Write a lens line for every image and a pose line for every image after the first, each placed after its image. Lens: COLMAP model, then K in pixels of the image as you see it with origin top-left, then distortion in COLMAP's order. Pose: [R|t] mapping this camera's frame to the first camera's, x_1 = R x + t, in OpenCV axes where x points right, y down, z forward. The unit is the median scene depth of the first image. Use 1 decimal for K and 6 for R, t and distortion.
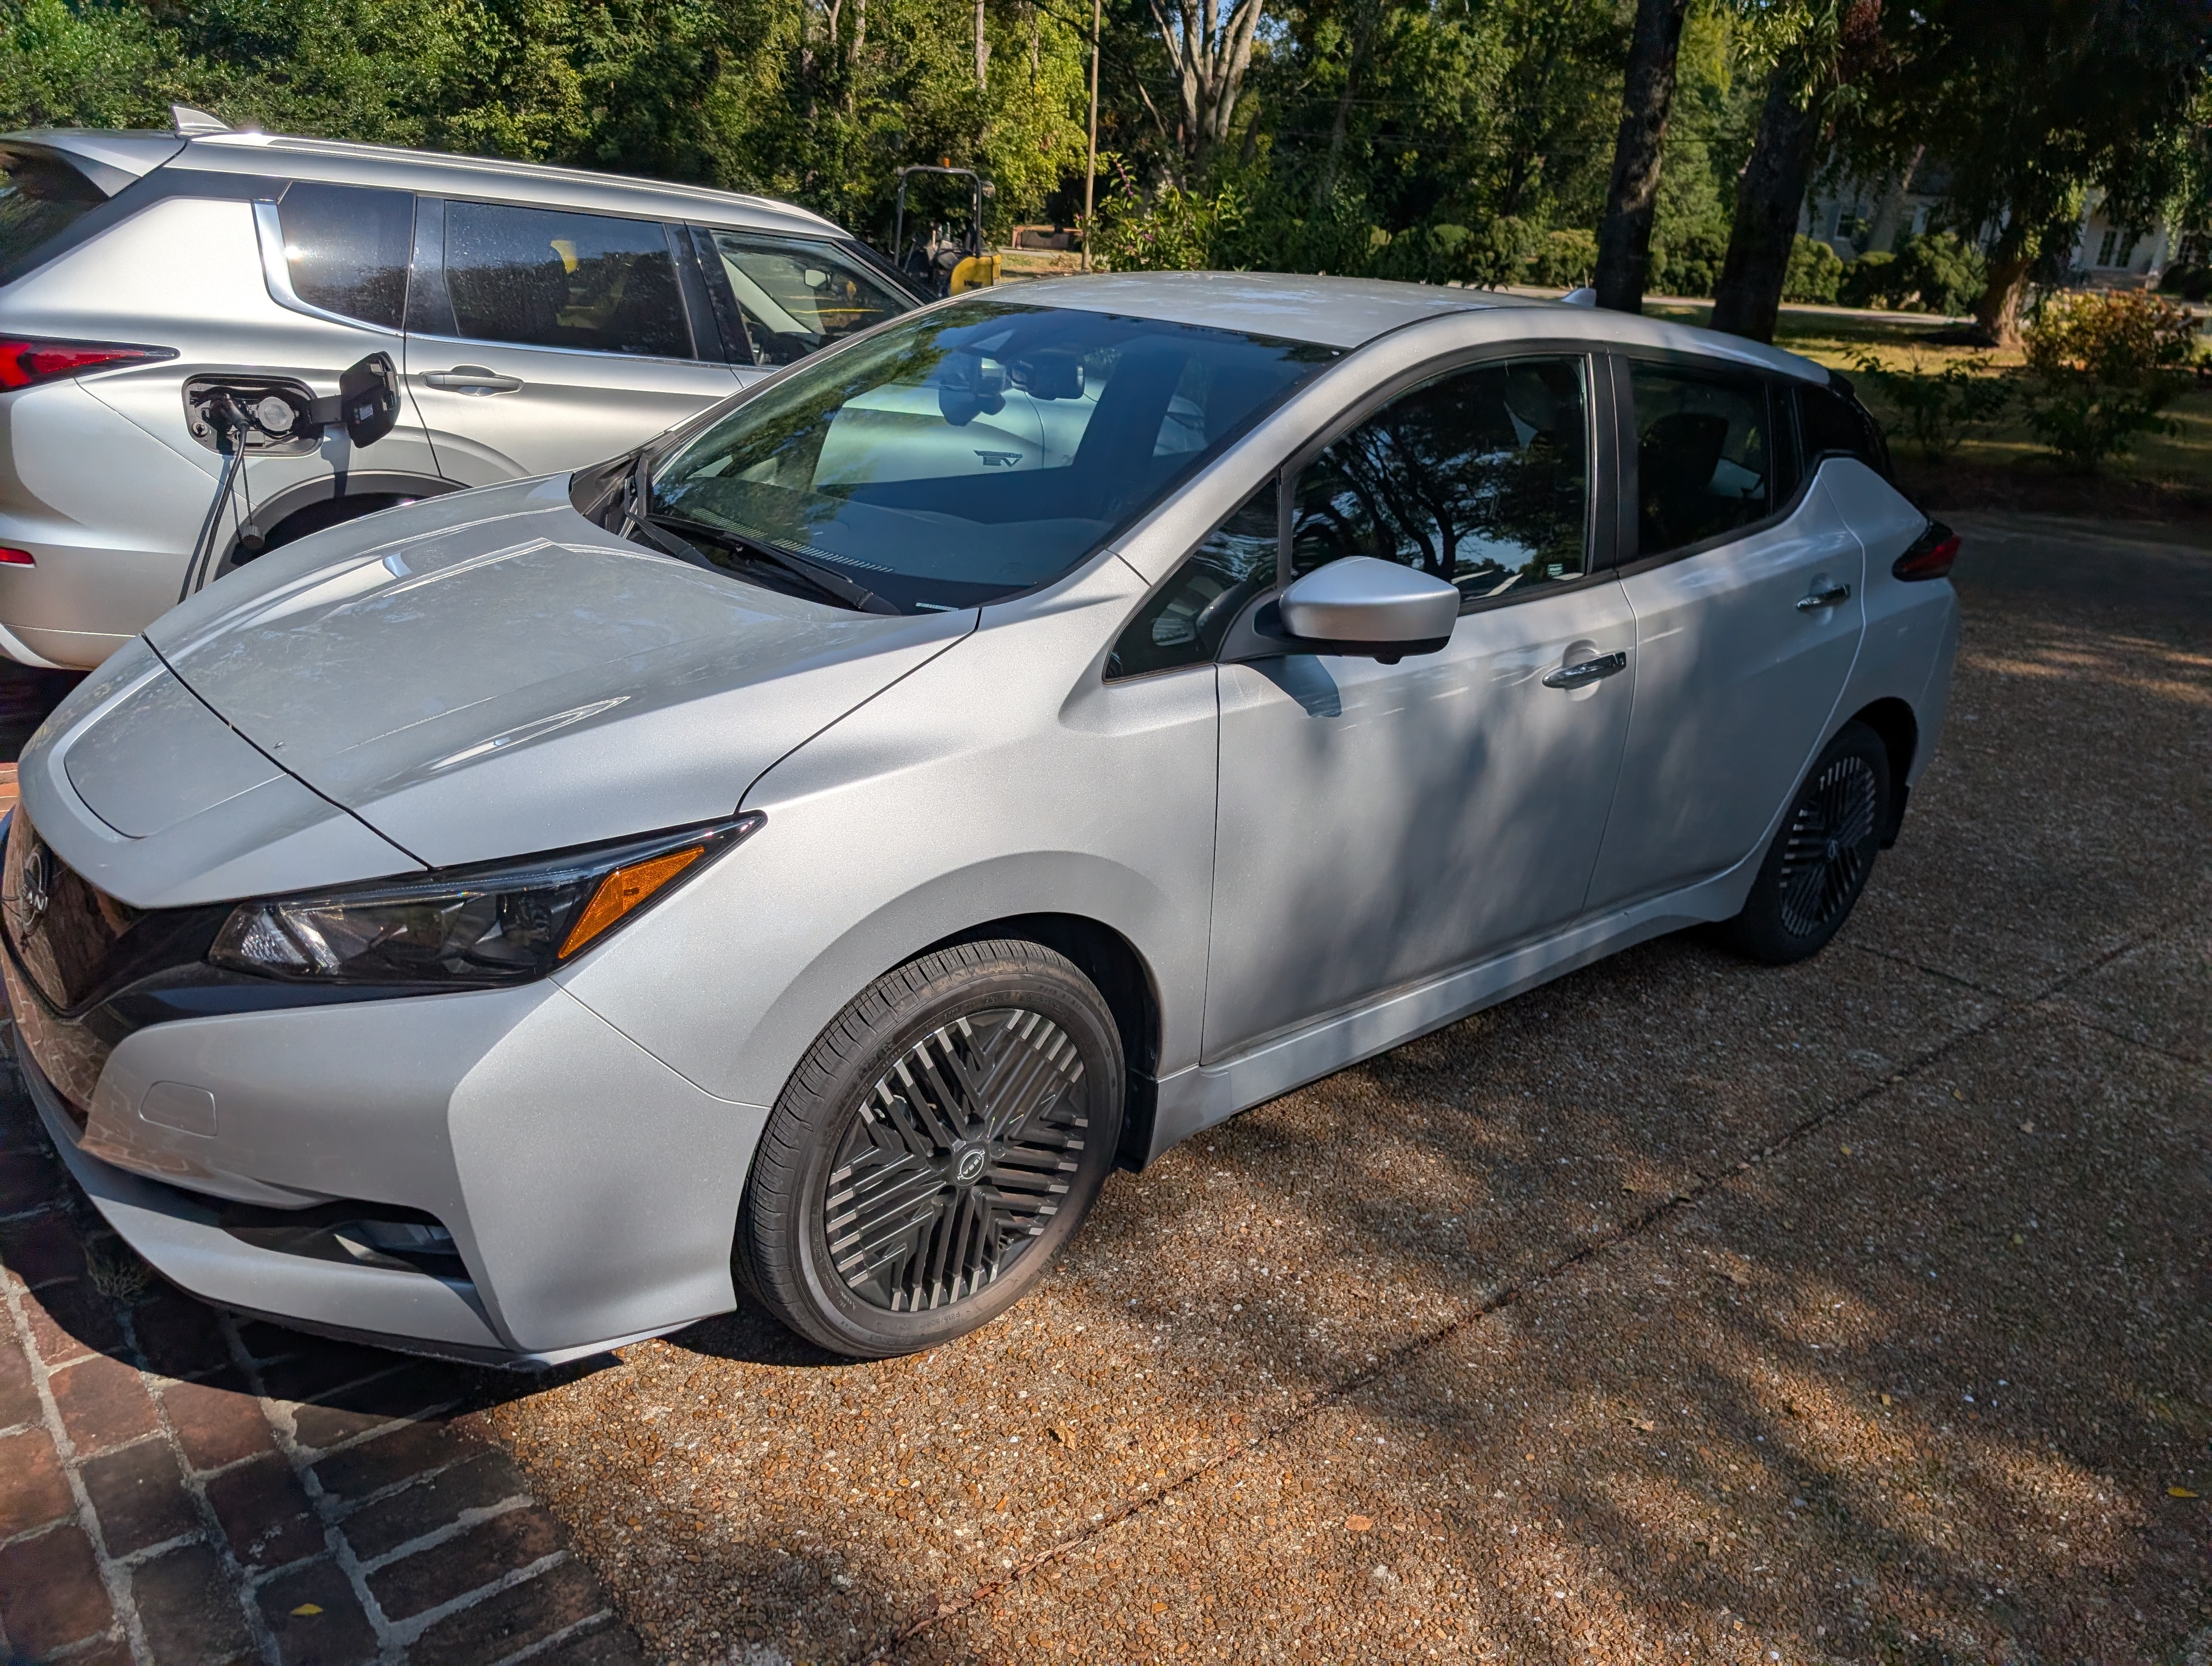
lens RADIAL K [[1552.2, 0, 1106.2], [0, 1552.2, 833.9], [0, 0, 1]] dist [0.008342, 0.002288]
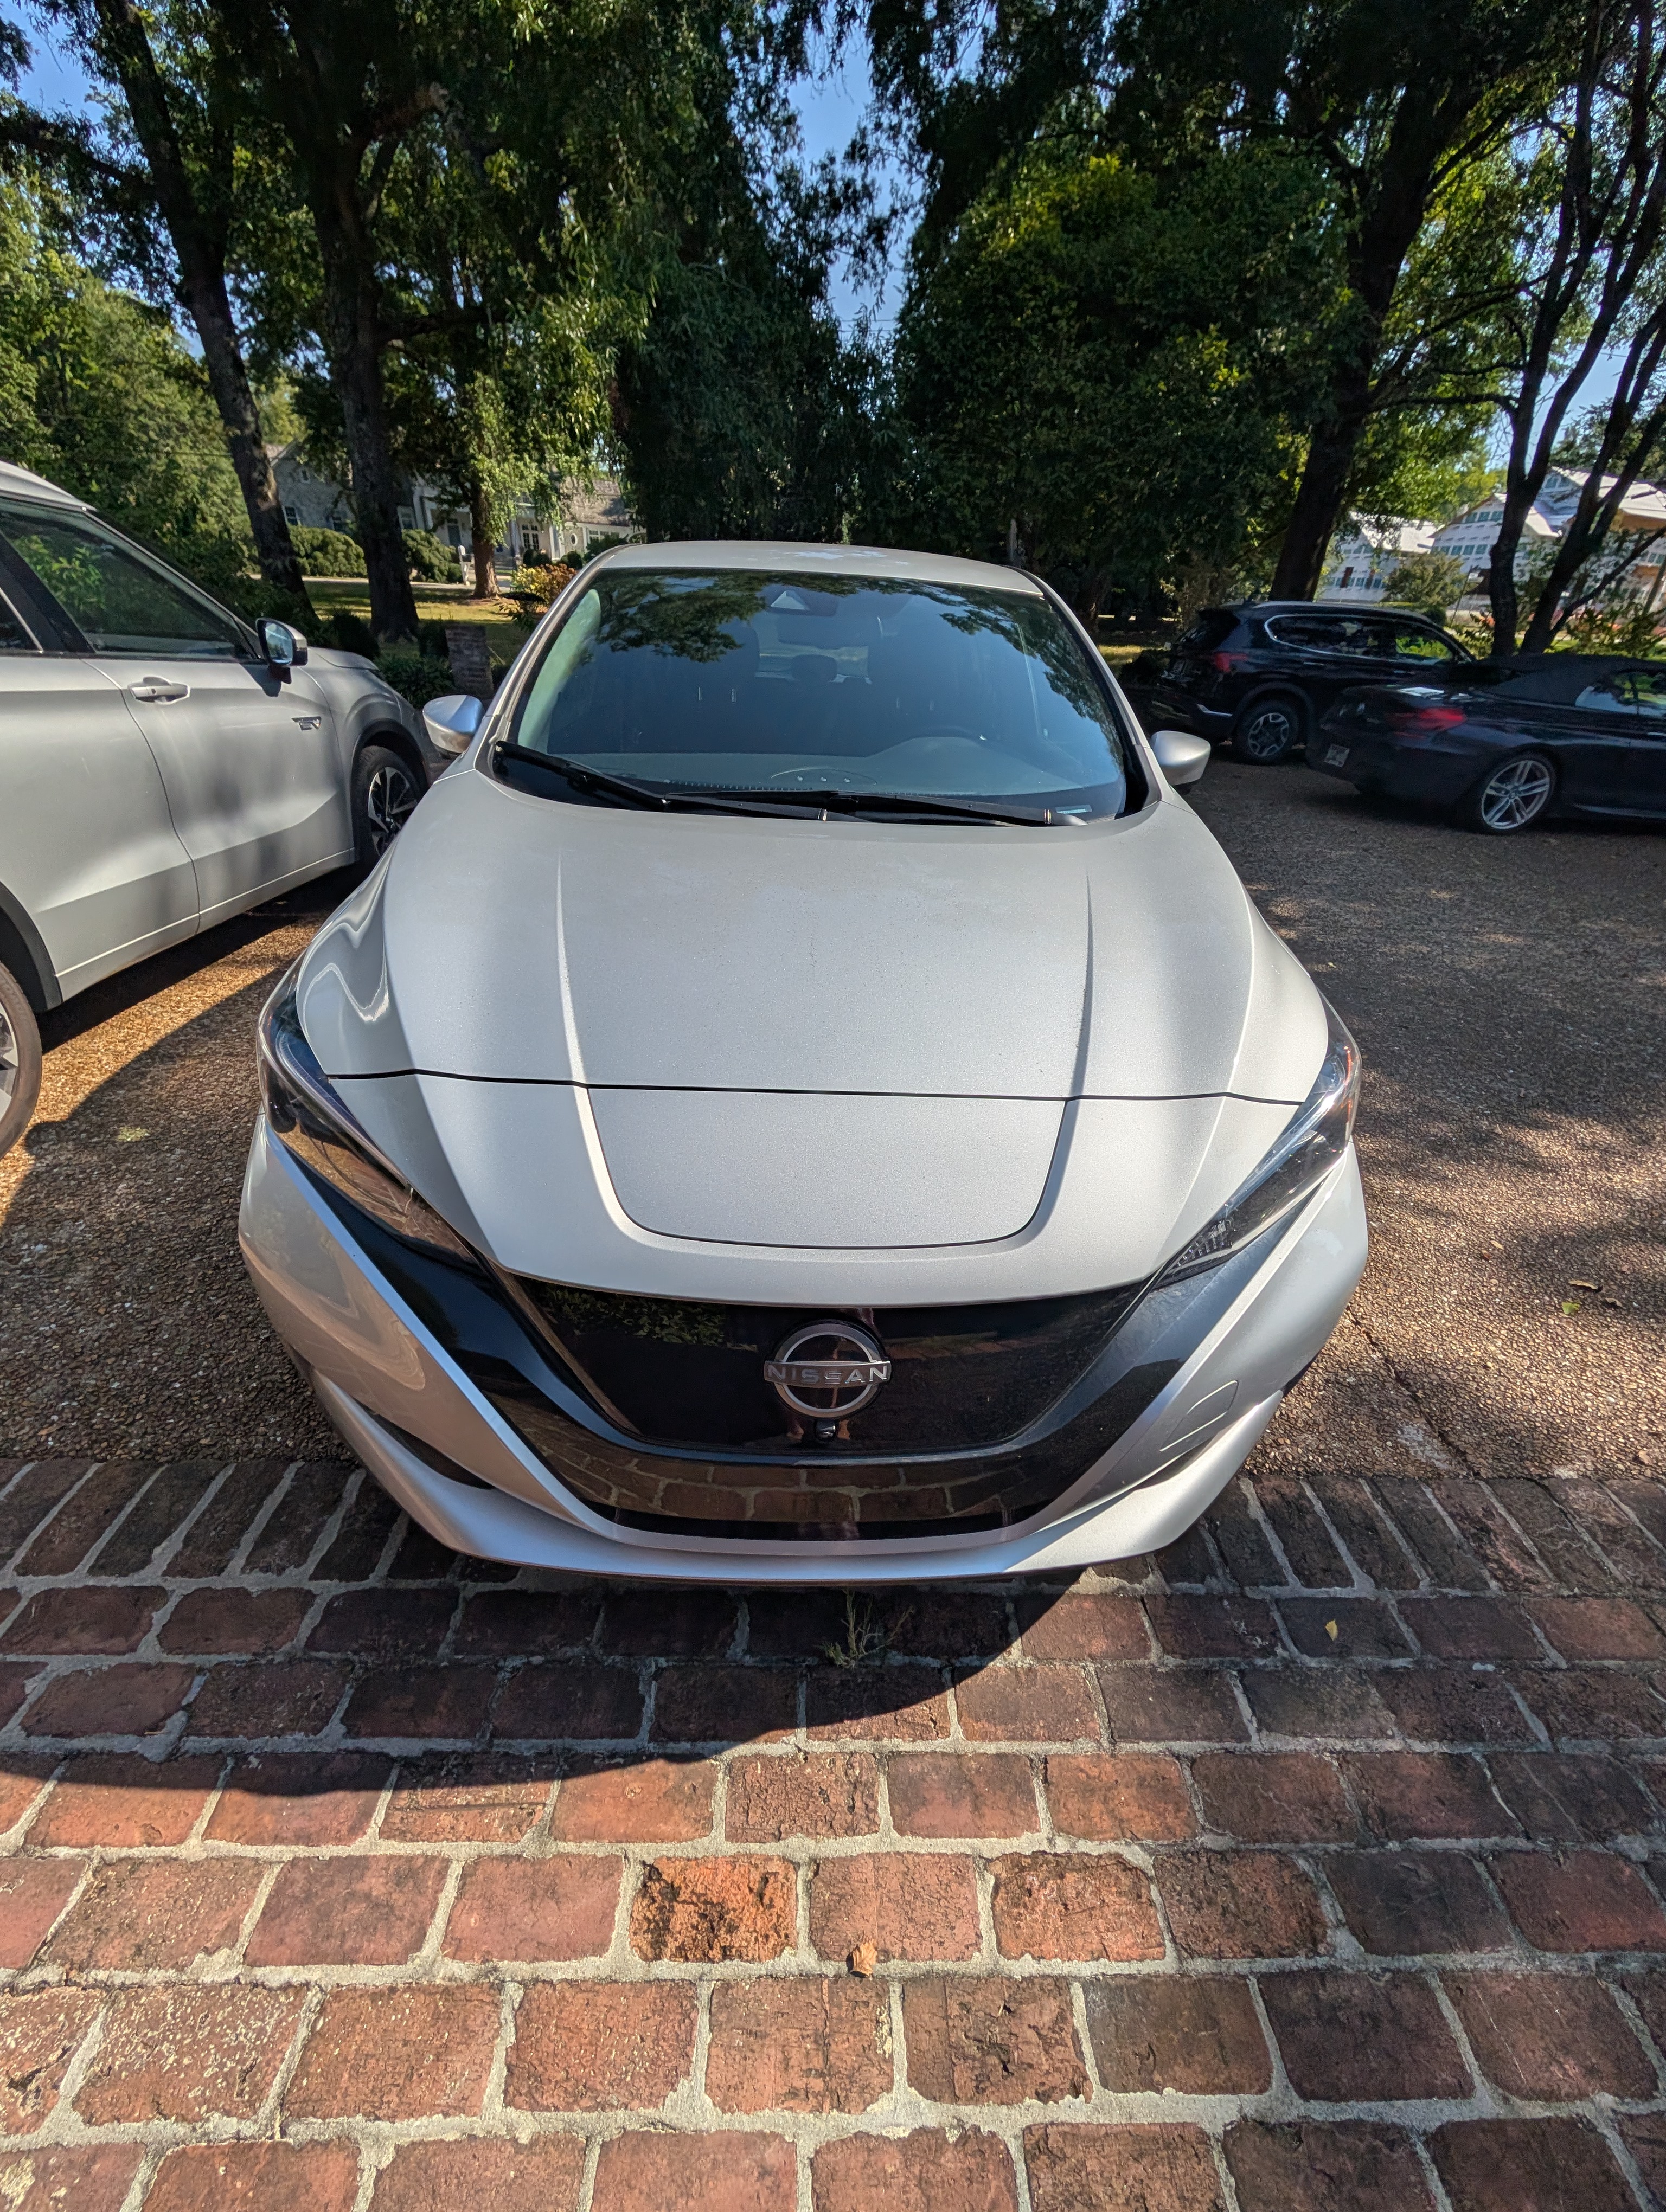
lens RADIAL K [[781.0, 0, 833.9], [0, 781.0, 1103.9], [0, 0, 1]] dist [0.002761, 0.000568]
pose [[0.649811, -0.415860, 0.636244, -0.926367], [0.237447, 0.906227, 0.349816, -0.258371], [-0.722056, -0.076240, 0.687621, 0.759287]]
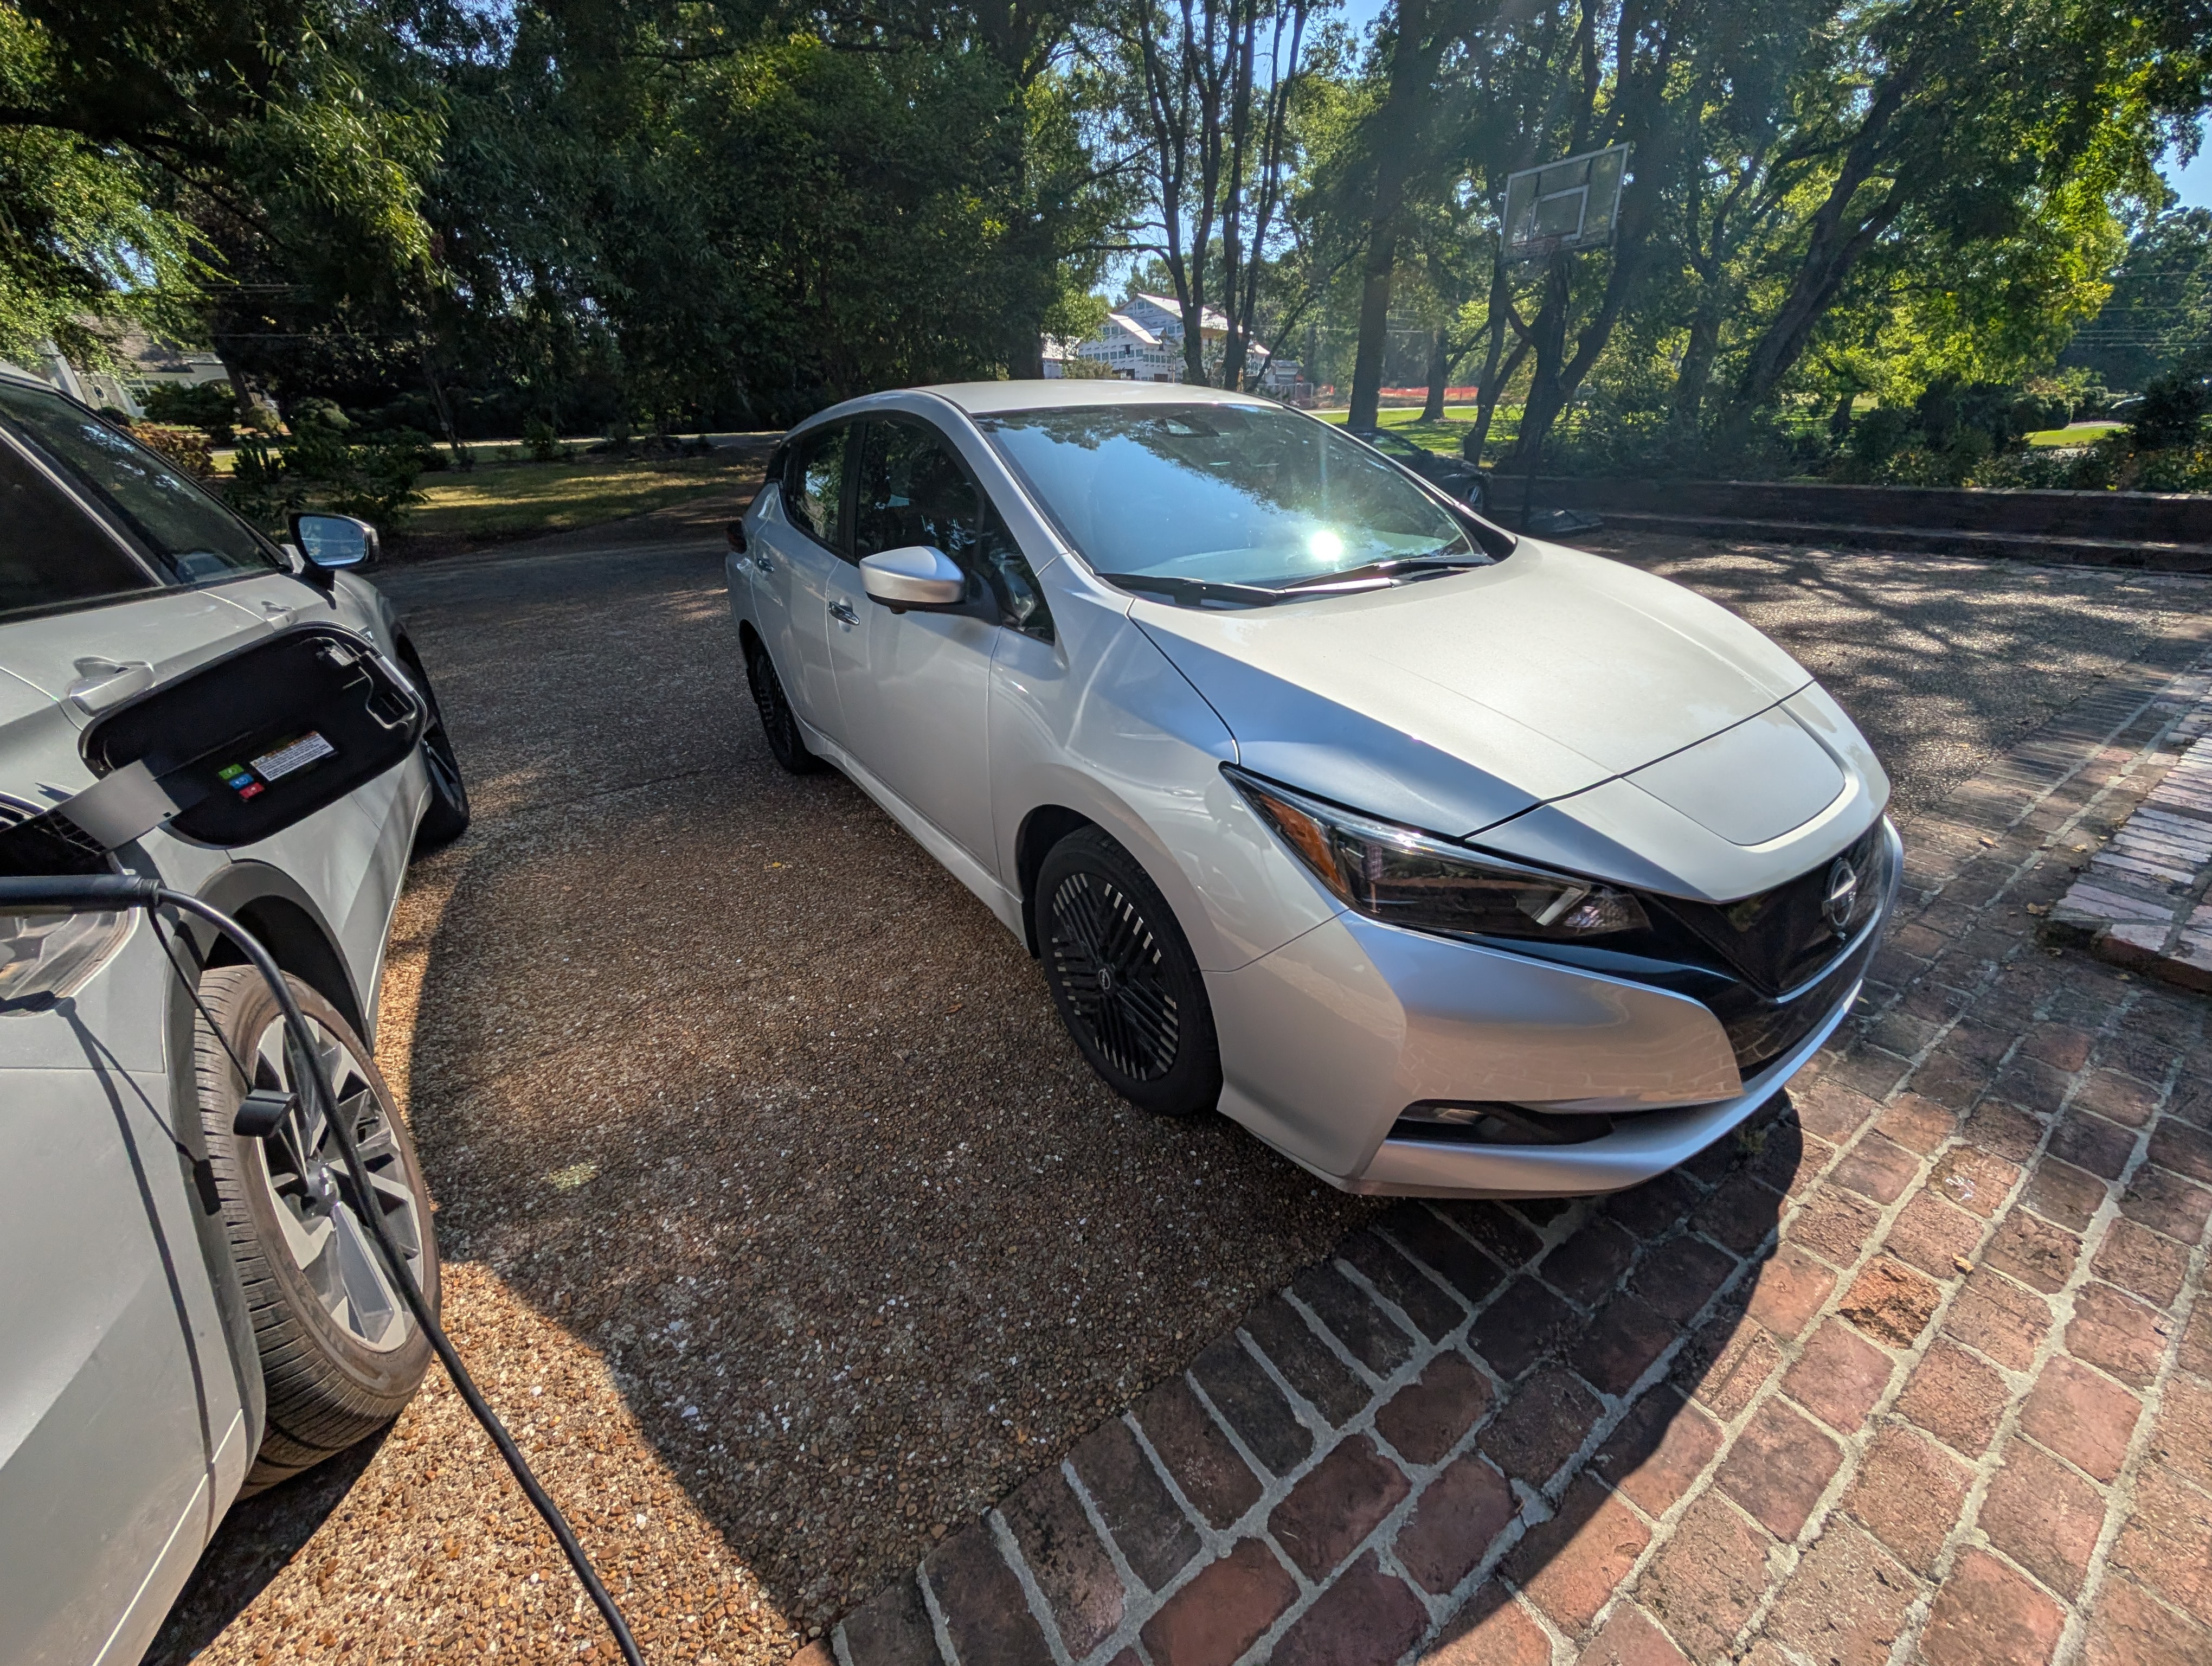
lens RADIAL K [[763.1, 0, 1106.1], [0, 763.1, 835.1], [0, 0, 1]] dist [0.006857, 0.000255]
pose [[0.148007, -0.503394, 0.851286, -1.340774], [0.360478, 0.829010, 0.427548, -0.530592], [-0.920950, 0.243590, 0.304162, 1.430012]]
